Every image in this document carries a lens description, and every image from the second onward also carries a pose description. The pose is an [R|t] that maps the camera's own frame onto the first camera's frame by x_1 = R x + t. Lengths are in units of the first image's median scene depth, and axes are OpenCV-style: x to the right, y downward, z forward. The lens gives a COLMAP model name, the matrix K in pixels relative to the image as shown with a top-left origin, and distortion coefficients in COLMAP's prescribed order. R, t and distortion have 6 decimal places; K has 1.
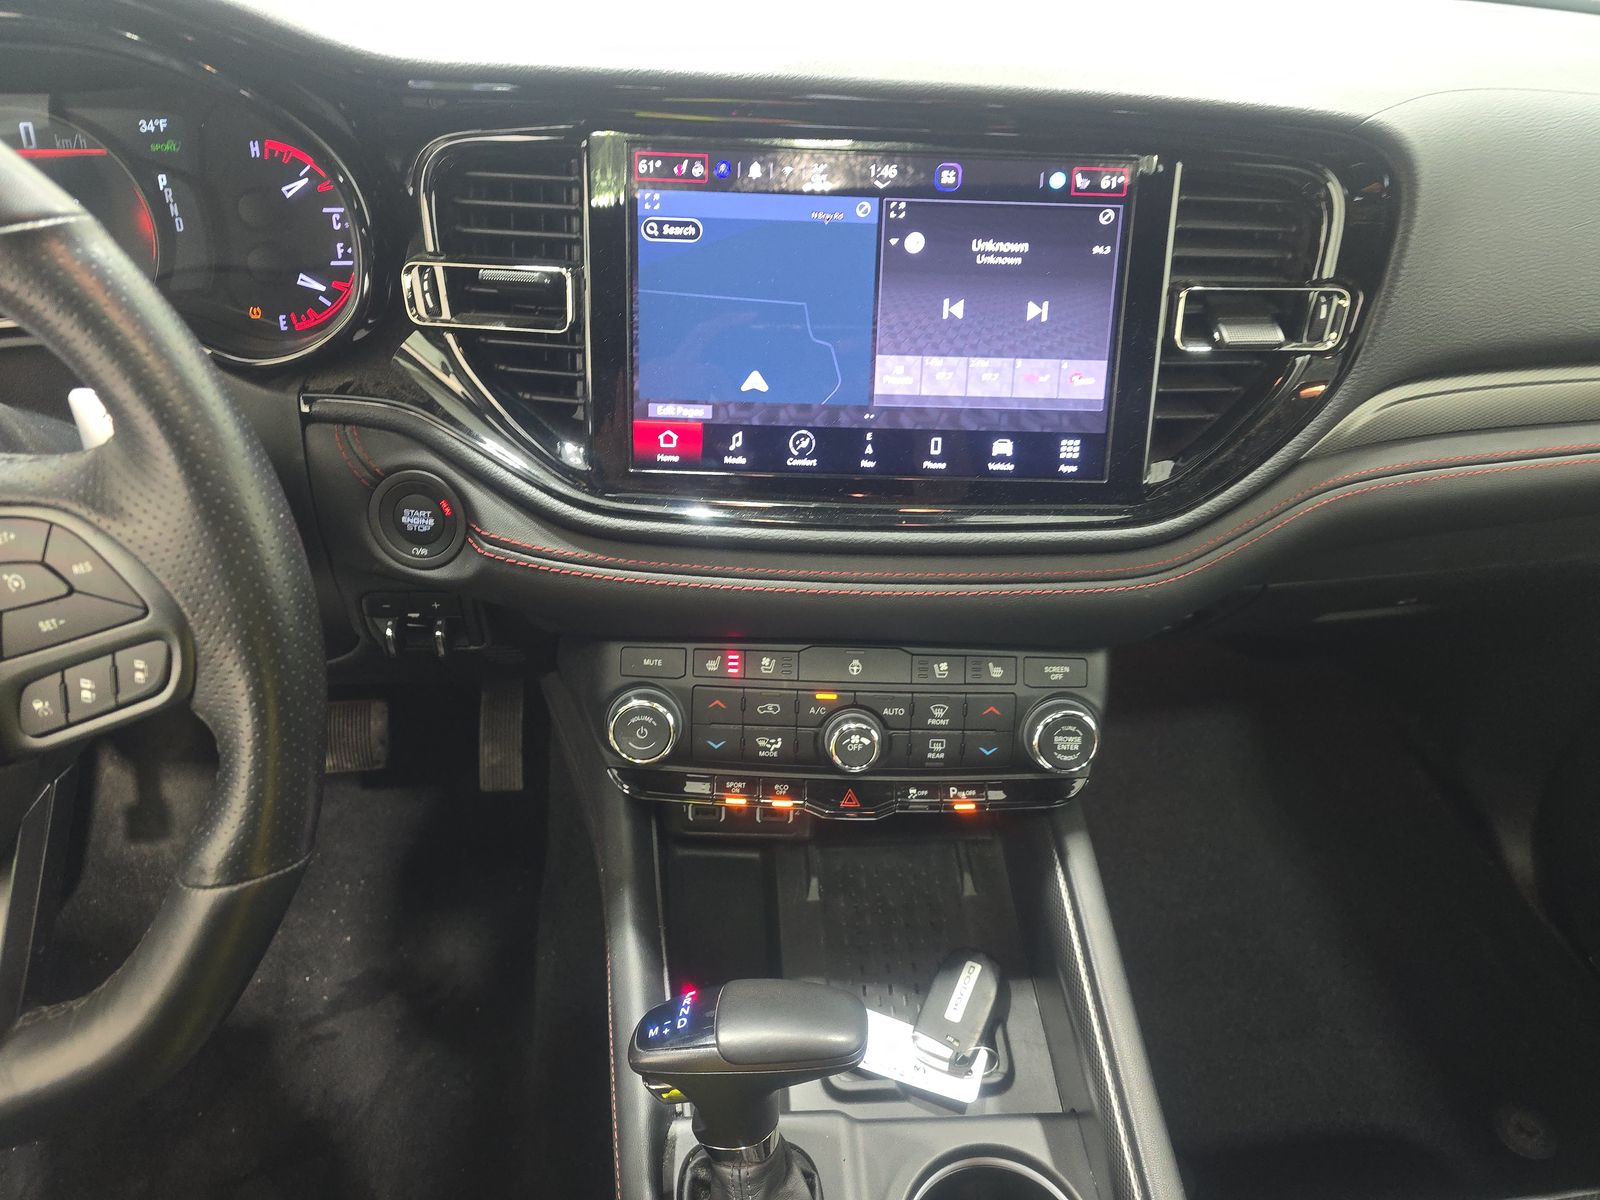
lens RADIAL K [[1051.4, 0, 800.0], [0, 1051.4, 600.0], [0, 0, 1]] dist [0.081492, -0.085801]
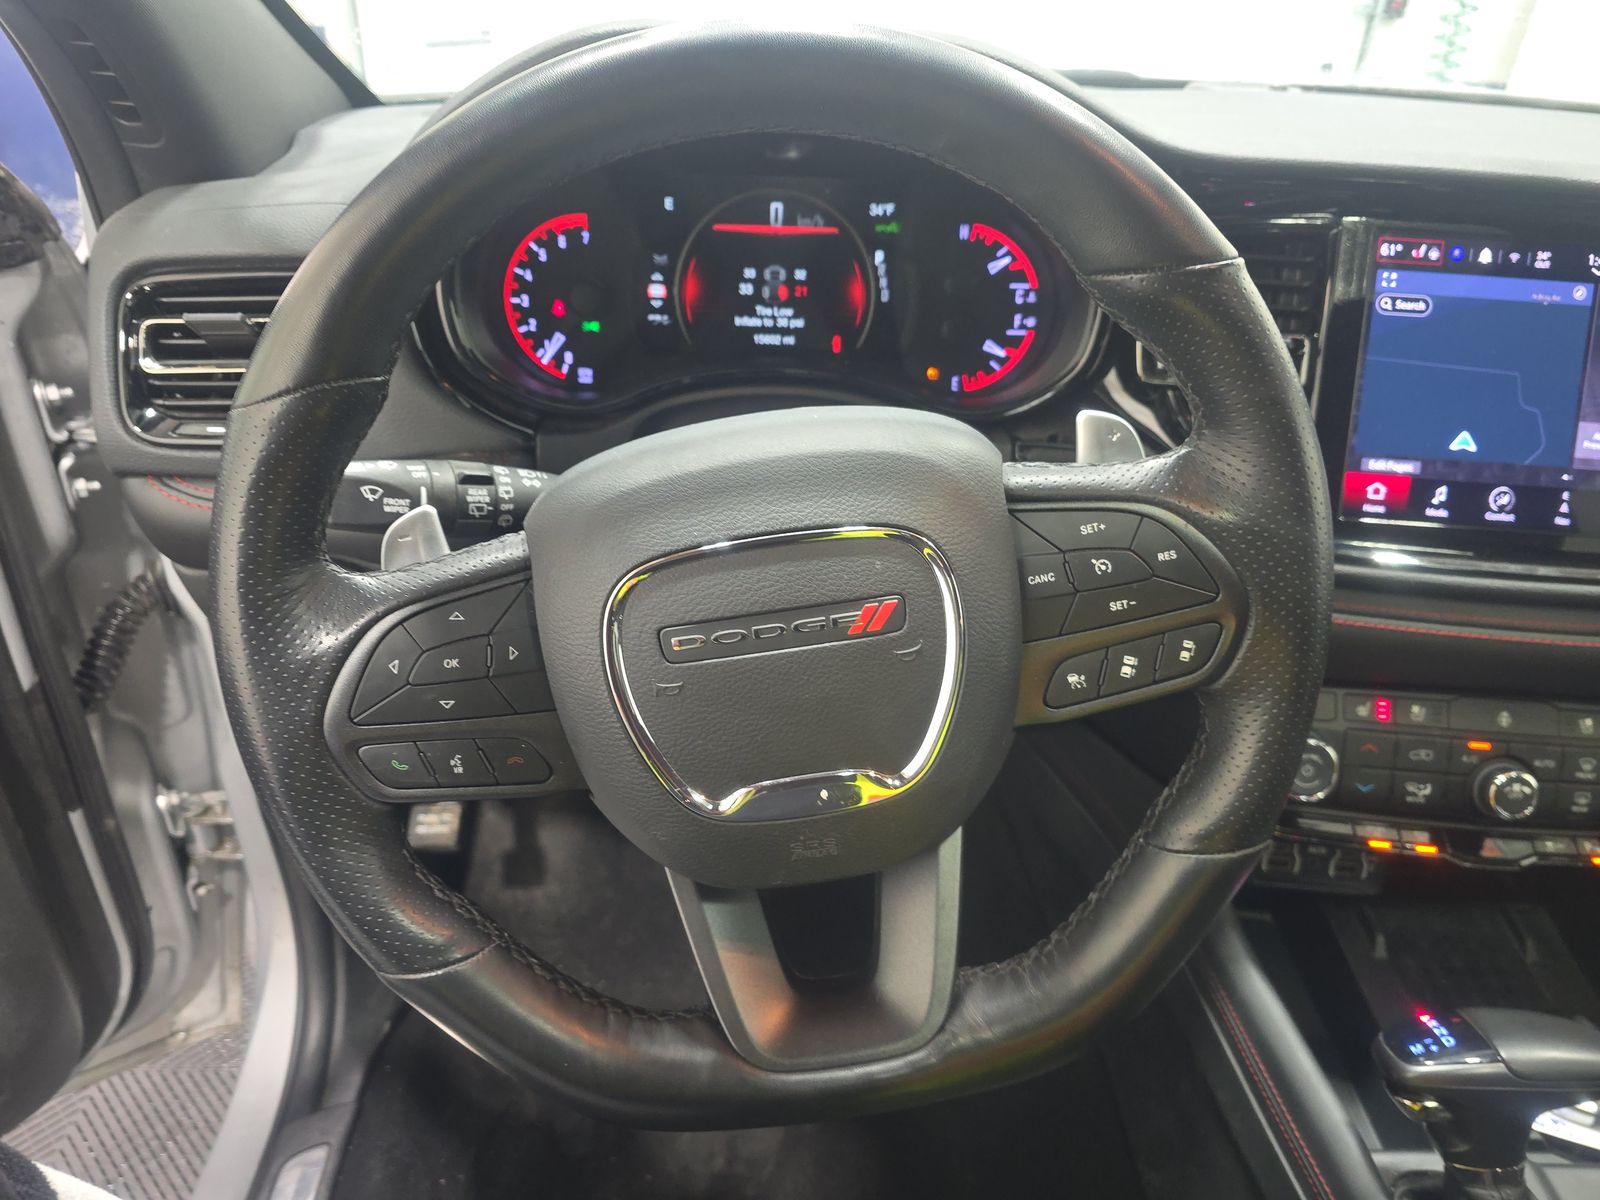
lens RADIAL K [[1073.1, 0, 800.0], [0, 1073.1, 600.0], [0, 0, 1]] dist [0.020684, -0.036563]
pose [[0.997976, 0.043325, -0.046551, -0.651841], [-0.048151, 0.992971, -0.108123, 0.104568], [0.041539, 0.110146, 0.993047, -0.103628]]
